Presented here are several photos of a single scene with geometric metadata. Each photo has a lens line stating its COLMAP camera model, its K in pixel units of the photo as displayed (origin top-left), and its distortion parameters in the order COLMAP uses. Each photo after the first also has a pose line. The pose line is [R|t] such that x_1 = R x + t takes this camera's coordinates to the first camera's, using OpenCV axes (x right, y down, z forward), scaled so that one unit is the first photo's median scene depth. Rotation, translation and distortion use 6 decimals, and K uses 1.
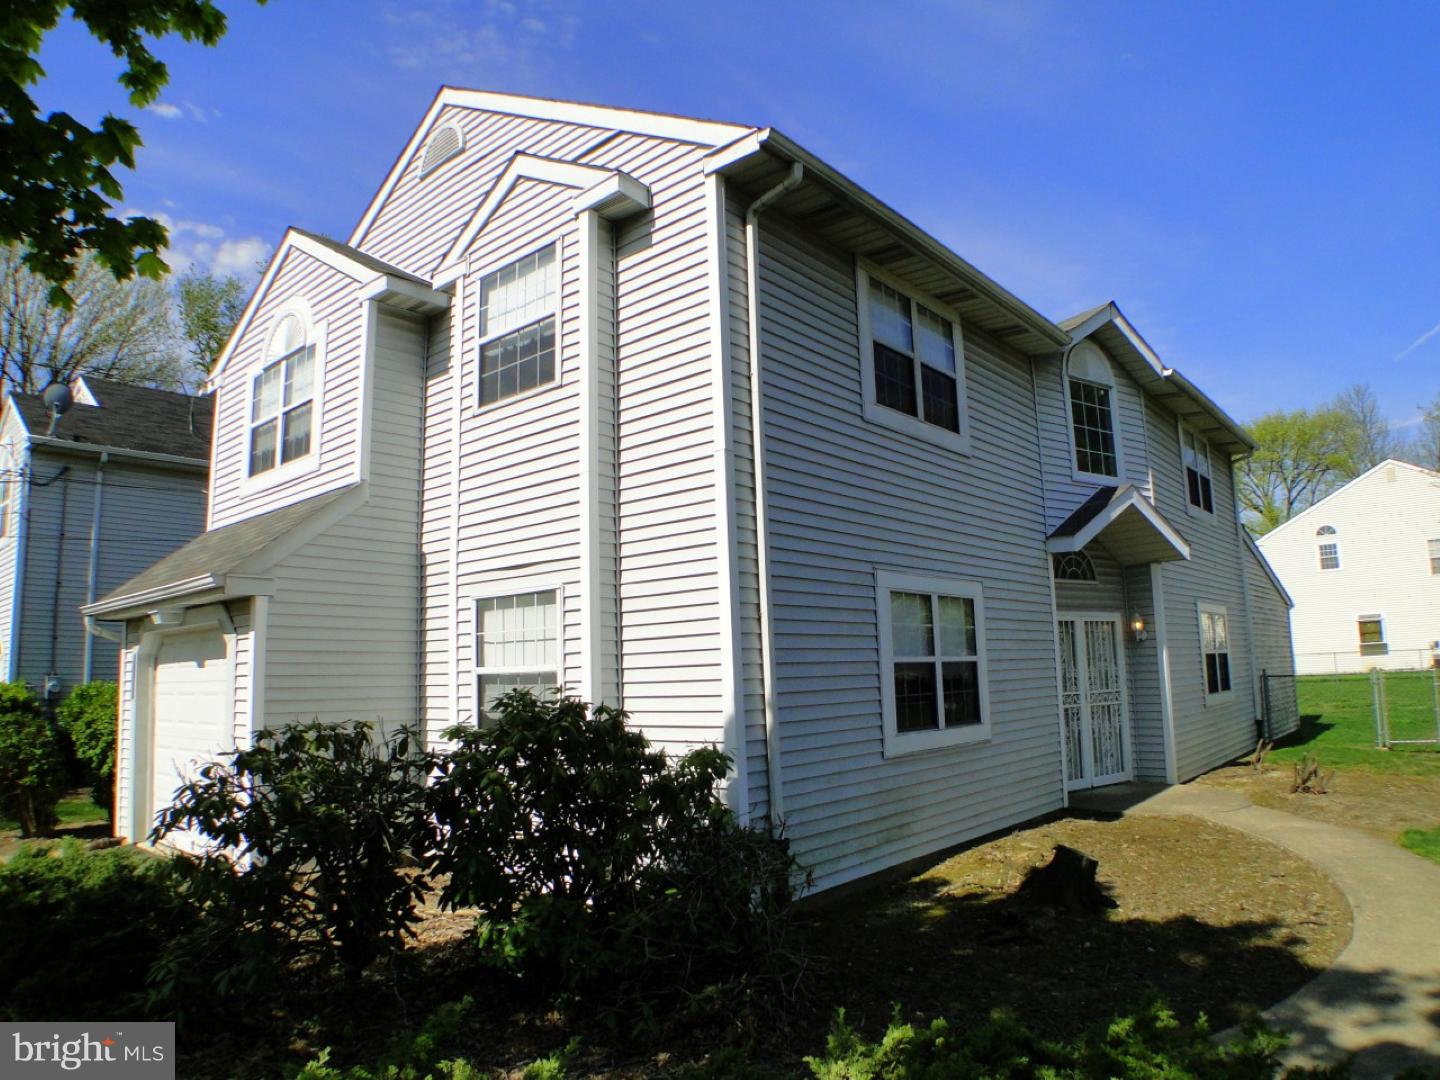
lens RADIAL K [[941.2, 0, 720.0], [0, 941.2, 540.0], [0, 0, 1]] dist [-0.114259, 0.008398]
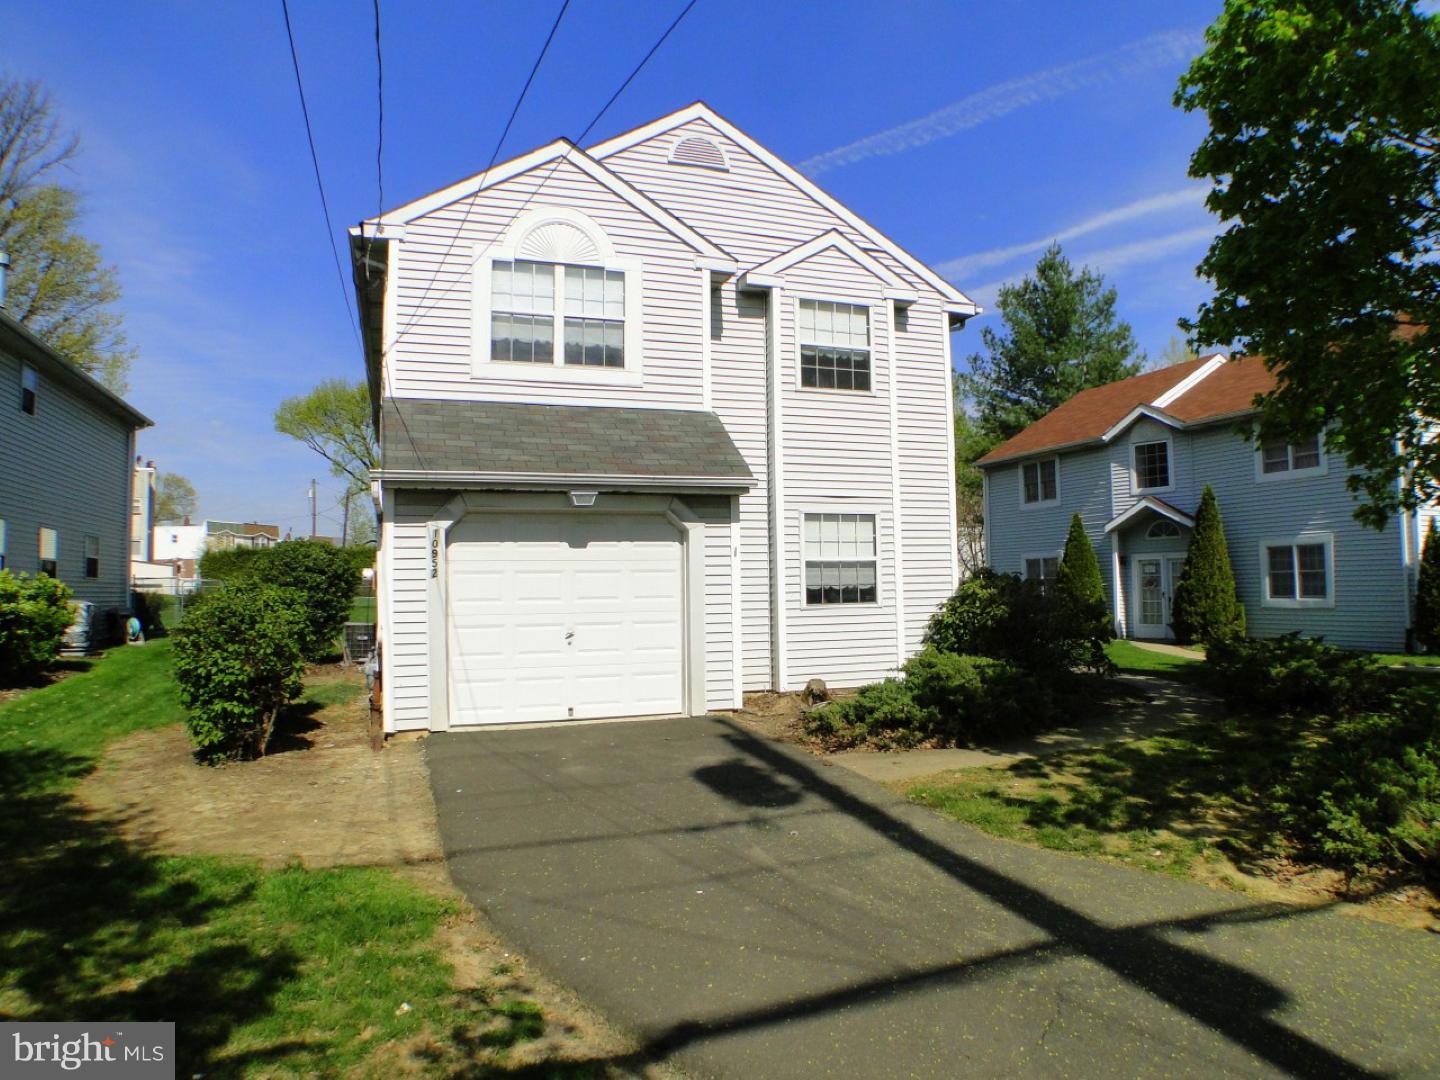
lens RADIAL K [[941.2, 0, 720.0], [0, 941.2, 540.0], [0, 0, 1]] dist [-0.114259, 0.008398]
pose [[0.489203, 0.064515, 0.869781, -1.736134], [-0.127469, 0.991841, -0.001875, 0.132504], [-0.862805, -0.109953, 0.493435, 0.355693]]
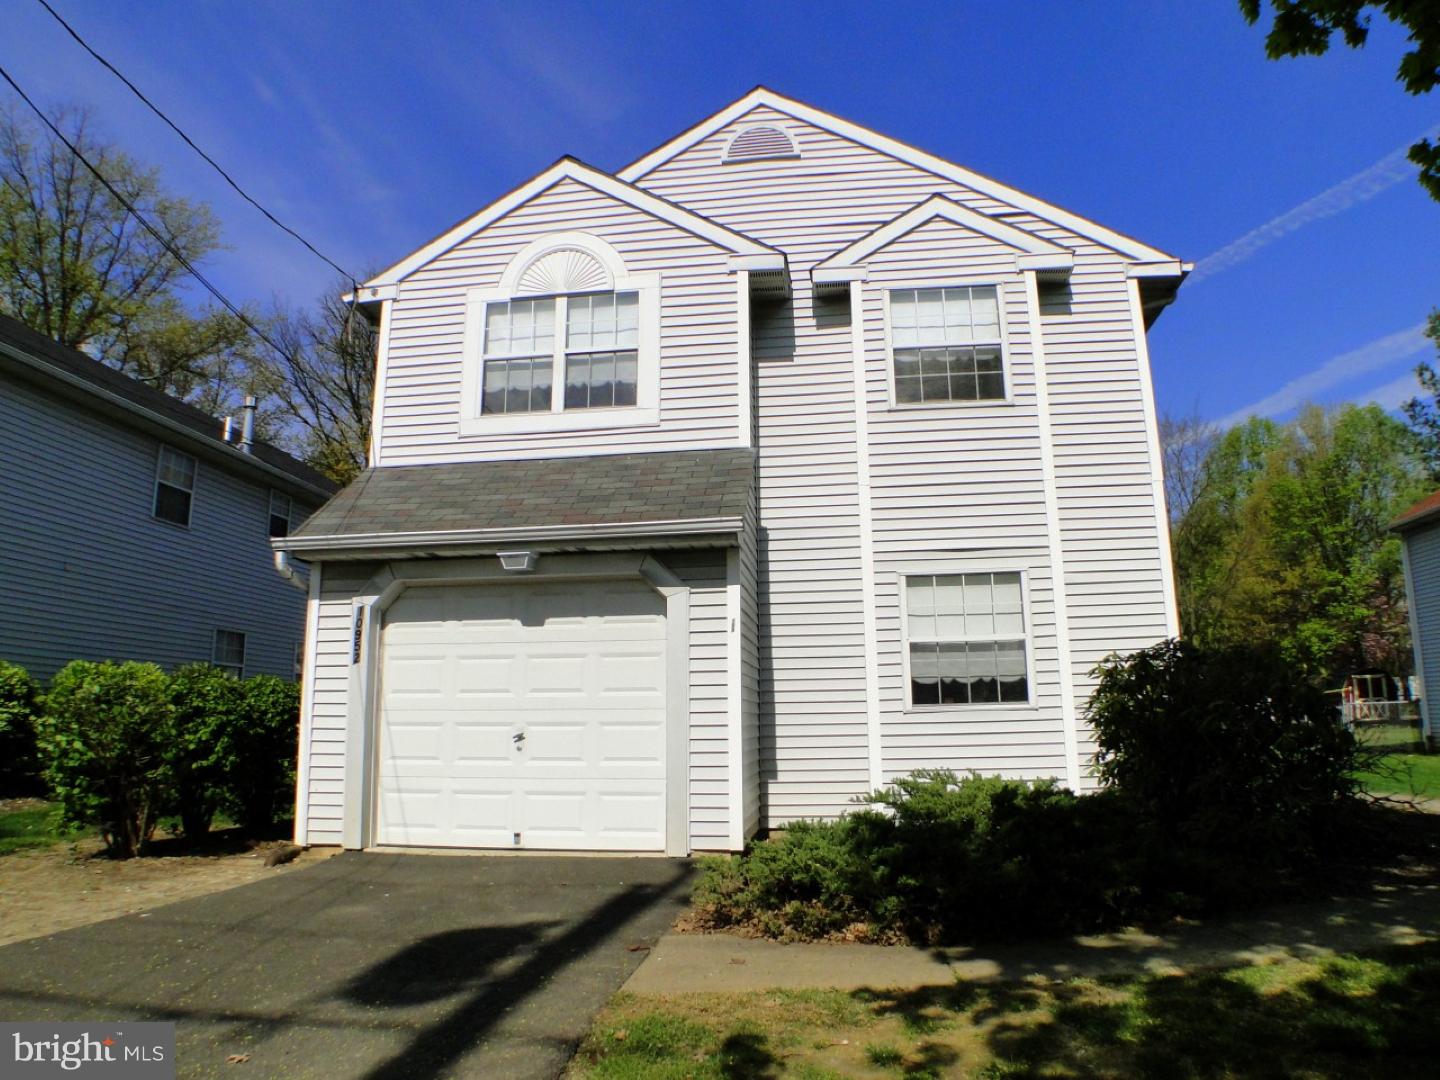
lens RADIAL K [[941.2, 0, 720.0], [0, 941.2, 540.0], [0, 0, 1]] dist [-0.114259, 0.008398]
pose [[0.837177, 0.123649, 0.532772, -1.071324], [-0.093137, 0.992112, -0.083905, 0.139452], [-0.538944, 0.020623, 0.842089, 0.190571]]
